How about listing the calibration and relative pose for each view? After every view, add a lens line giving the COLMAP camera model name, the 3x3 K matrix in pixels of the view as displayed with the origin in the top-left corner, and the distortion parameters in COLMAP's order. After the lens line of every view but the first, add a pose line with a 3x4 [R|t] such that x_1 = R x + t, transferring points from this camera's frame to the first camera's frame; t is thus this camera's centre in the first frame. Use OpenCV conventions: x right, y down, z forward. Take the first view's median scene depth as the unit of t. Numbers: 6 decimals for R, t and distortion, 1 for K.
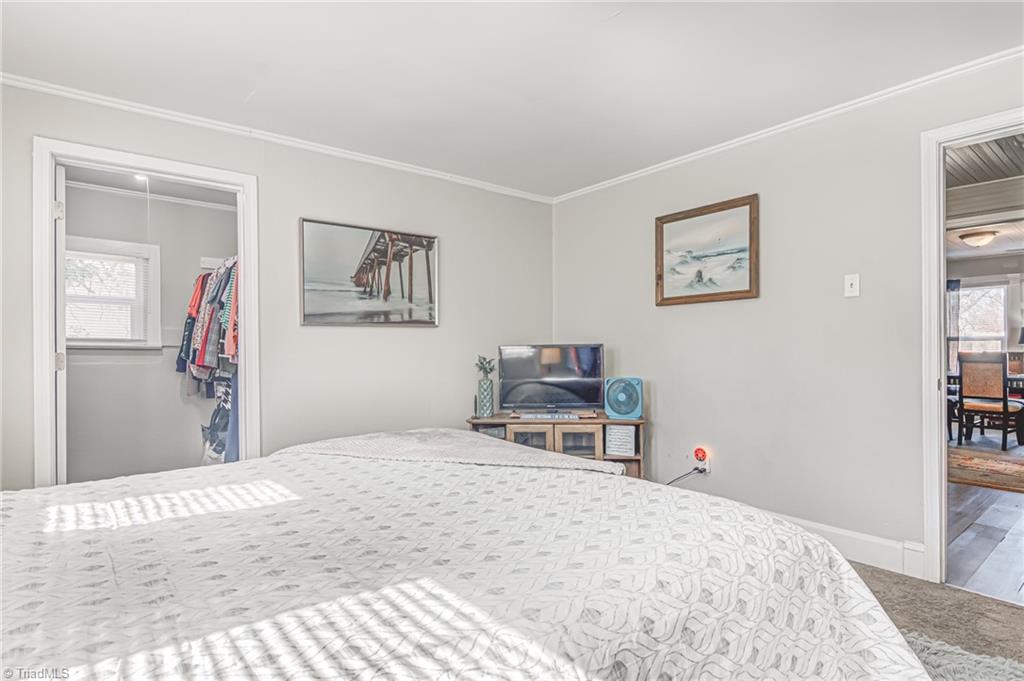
lens RADIAL K [[543.0, 0, 509.4], [0, 543.0, 351.0], [0, 0, 1]] dist [0.009258, -0.003533]
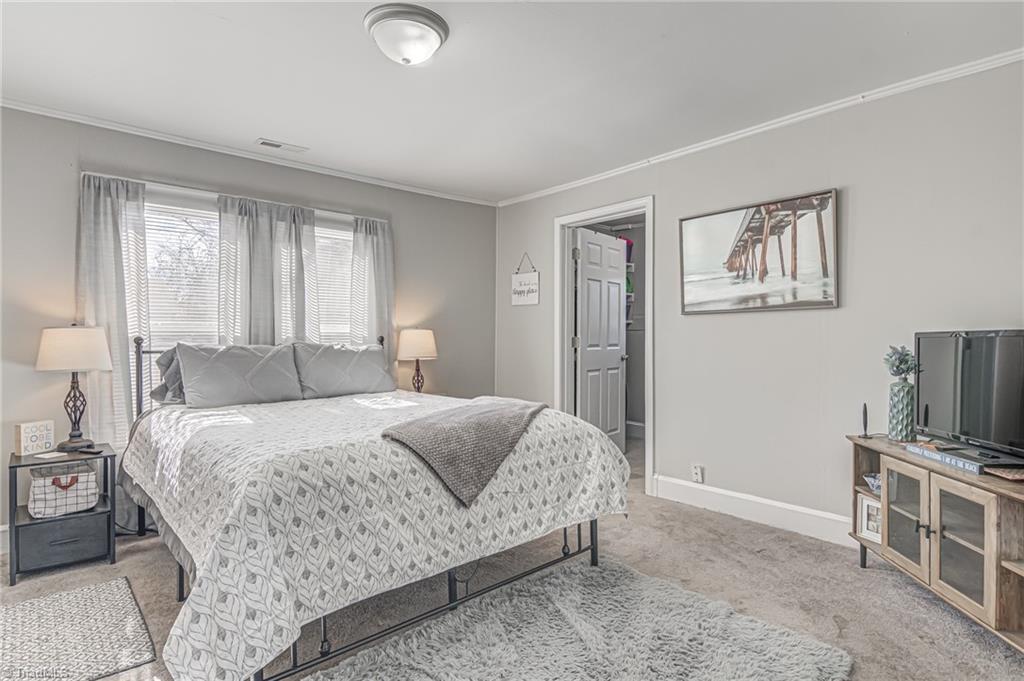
lens RADIAL K [[543.0, 0, 510.8], [0, 543.0, 338.3], [0, 0, 1]] dist [0.009258, -0.003533]
pose [[0.029575, 0.008956, -0.999522, 0.657991], [-0.004700, 0.999950, 0.008821, -0.006469], [0.999552, 0.004437, 0.029615, 0.563152]]
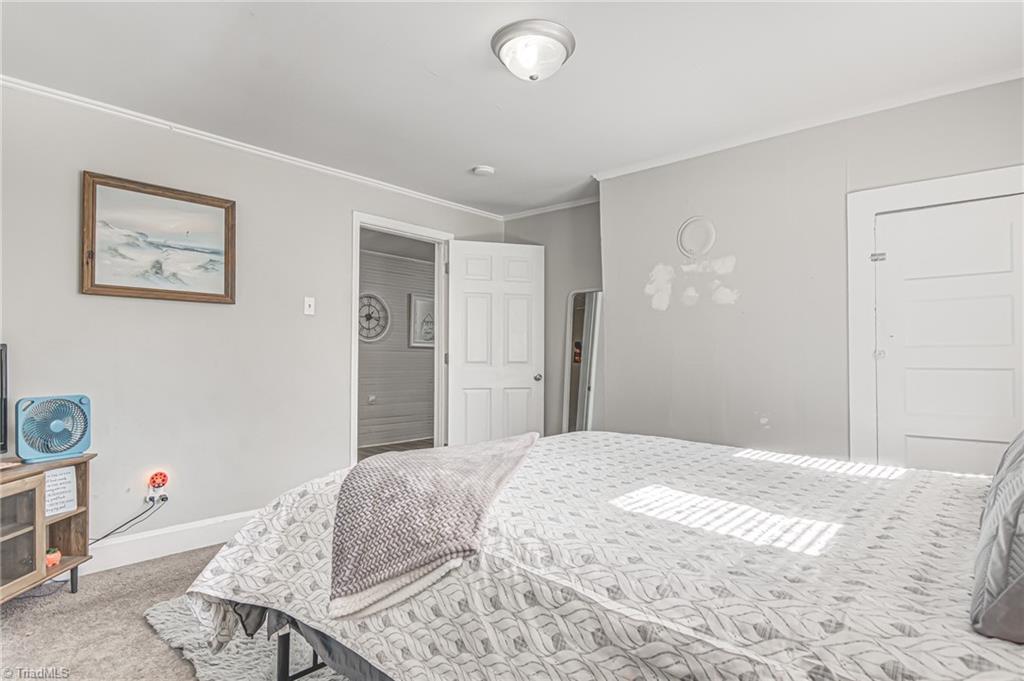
lens RADIAL K [[543.0, 0, 510.8], [0, 543.0, 343.6], [0, 0, 1]] dist [0.009258, -0.003533]
pose [[-0.151674, 0.032773, 0.987887, -0.550859], [-0.002106, 0.999437, -0.033479, 0.007029], [-0.988428, -0.007159, -0.151519, 0.577003]]
